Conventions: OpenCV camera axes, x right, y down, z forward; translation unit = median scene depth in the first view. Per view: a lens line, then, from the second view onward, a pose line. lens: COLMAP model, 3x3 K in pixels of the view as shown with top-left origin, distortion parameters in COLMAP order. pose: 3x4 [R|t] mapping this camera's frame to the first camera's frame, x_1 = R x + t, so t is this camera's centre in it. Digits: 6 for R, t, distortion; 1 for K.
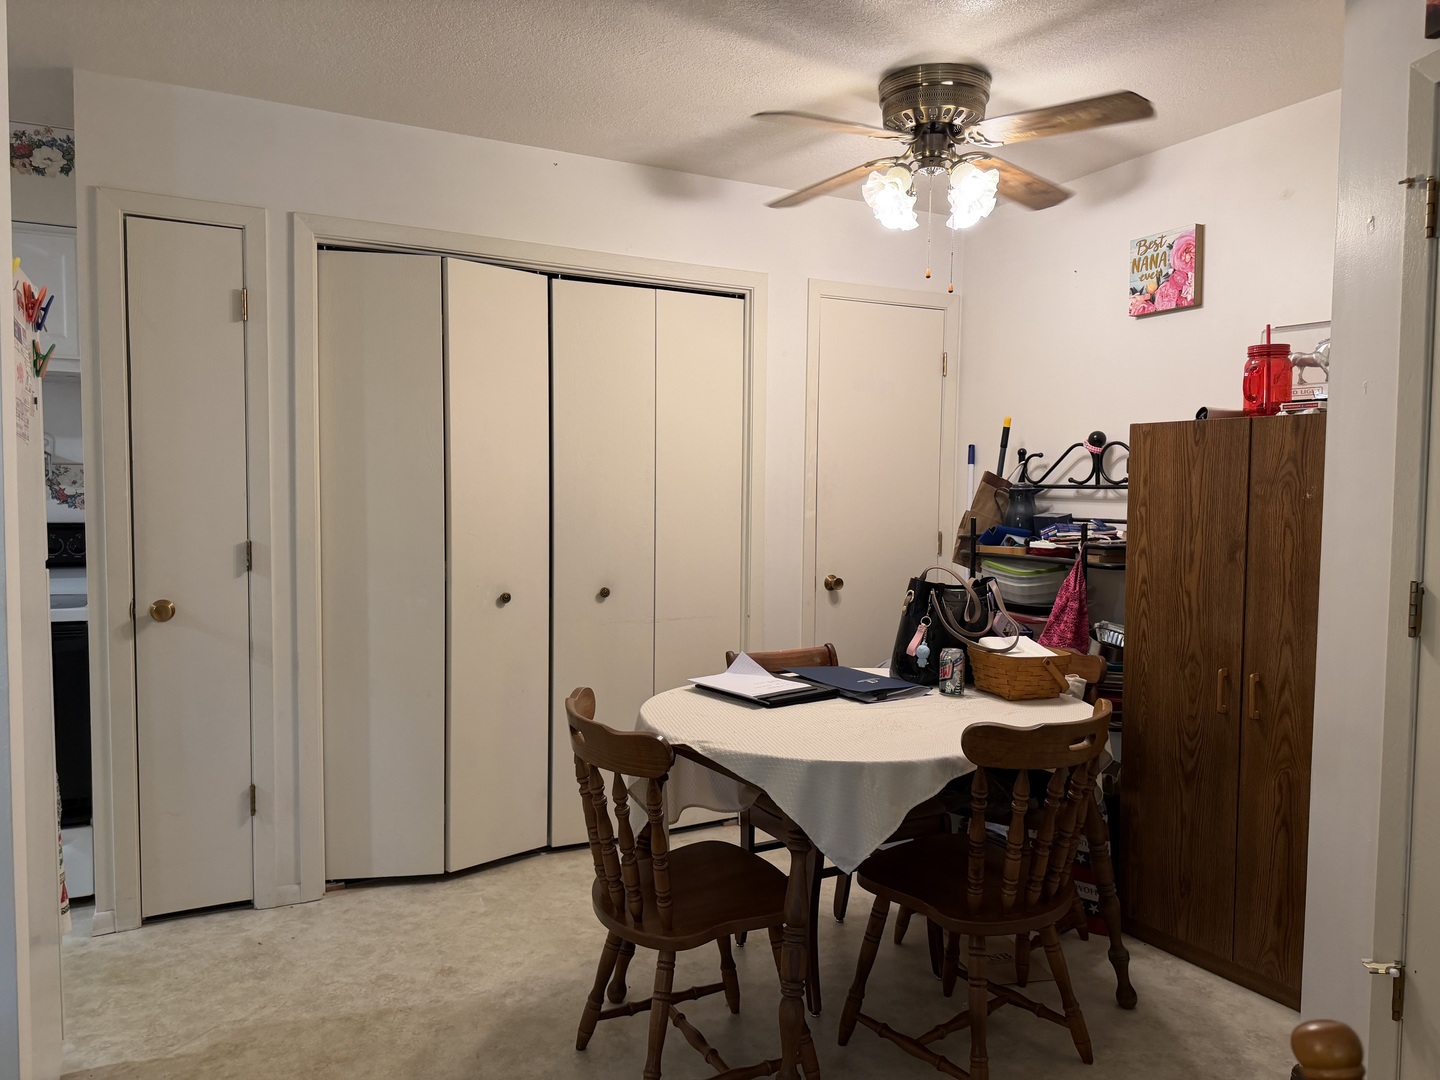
lens RADIAL K [[1017.4, 0, 720.0], [0, 1017.4, 540.0], [0, 0, 1]] dist [0.072051, -0.063832]
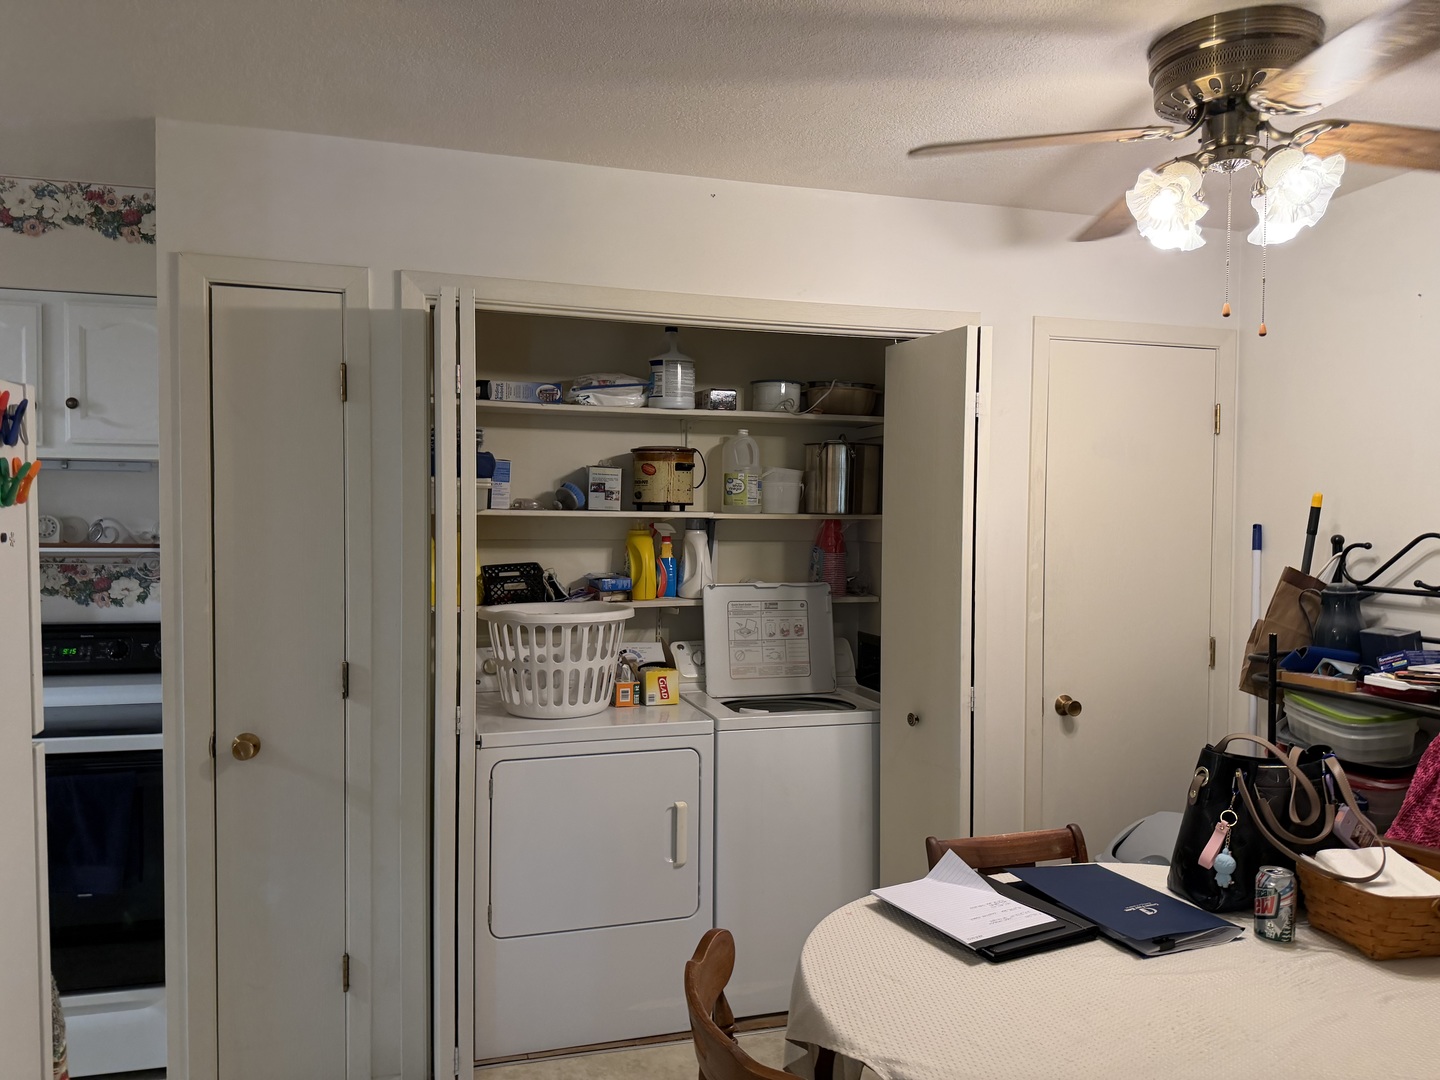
lens RADIAL K [[992.9, 0, 720.0], [0, 992.9, 540.0], [0, 0, 1]] dist [0.052037, -0.060503]
pose [[0.981391, 0.003648, -0.191984, -0.002804], [-0.008430, 0.999674, -0.024096, -0.081006], [0.191833, 0.025266, 0.981102, 0.258459]]
